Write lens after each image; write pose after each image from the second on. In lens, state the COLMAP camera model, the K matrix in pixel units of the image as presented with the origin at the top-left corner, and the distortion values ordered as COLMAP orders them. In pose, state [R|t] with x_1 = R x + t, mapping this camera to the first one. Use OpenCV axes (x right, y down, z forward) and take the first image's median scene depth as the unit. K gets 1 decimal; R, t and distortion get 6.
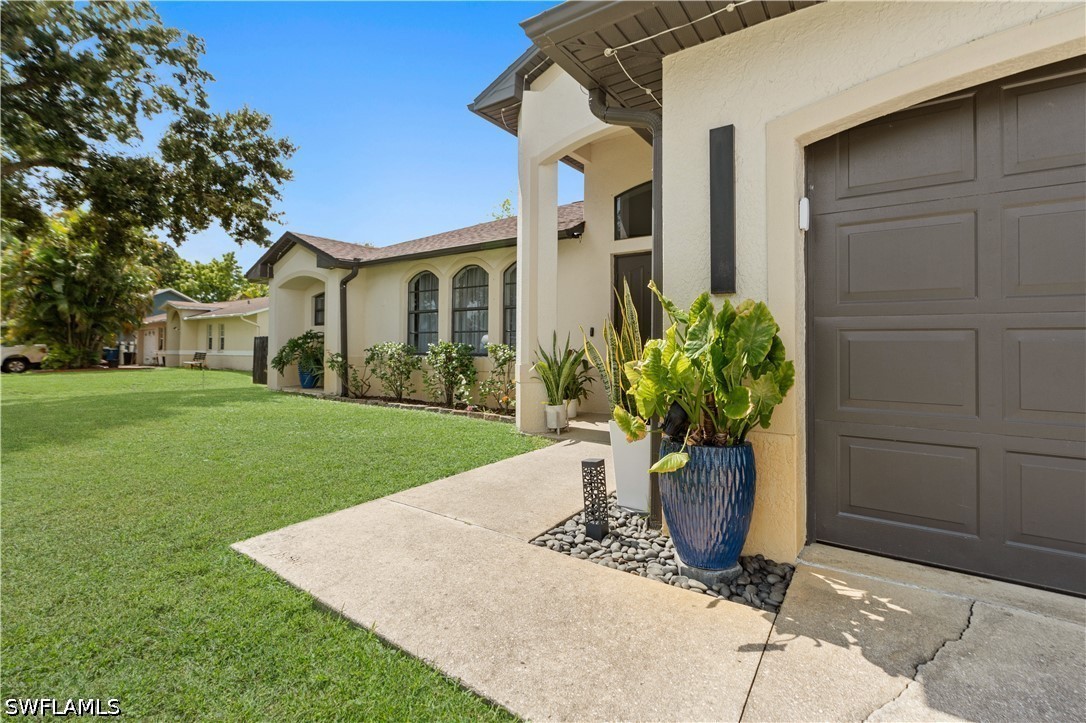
lens RADIAL K [[487.3, 0, 546.0], [0, 487.3, 347.0], [0, 0, 1]] dist [-0.007892, 0.001683]
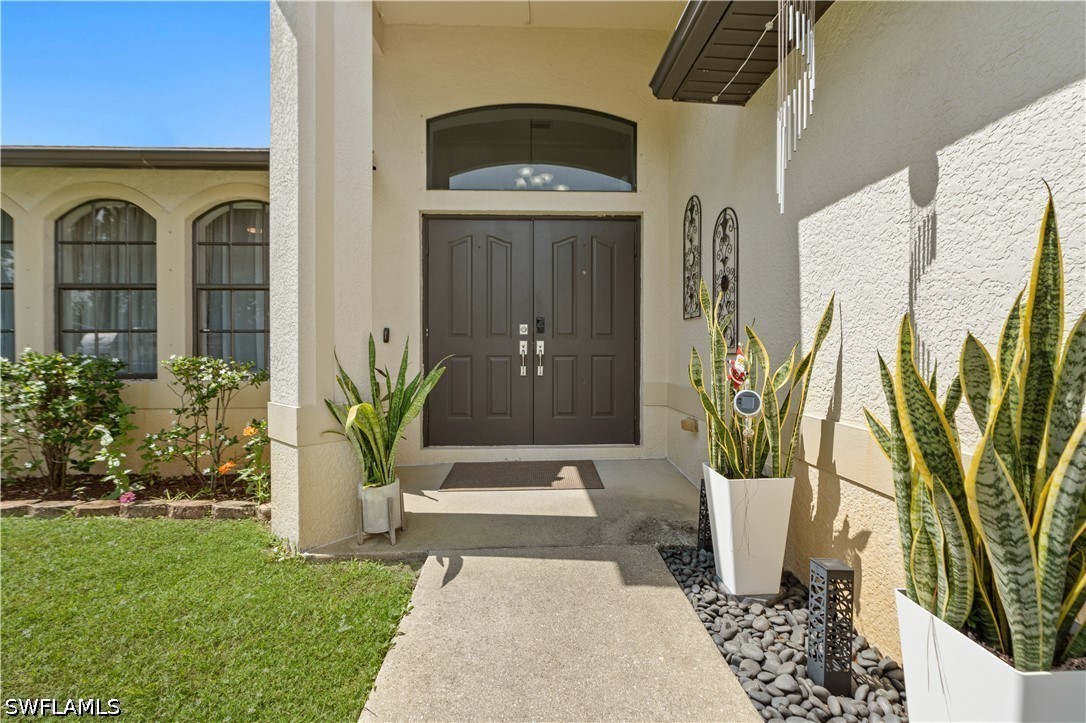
lens RADIAL K [[487.3, 0, 546.0], [0, 487.3, 347.0], [0, 0, 1]] dist [-0.007892, 0.001683]
pose [[0.799873, -0.012432, 0.600040, -0.108607], [0.006168, 0.999903, 0.012494, -0.020953], [-0.600137, -0.006293, 0.799872, 0.373991]]
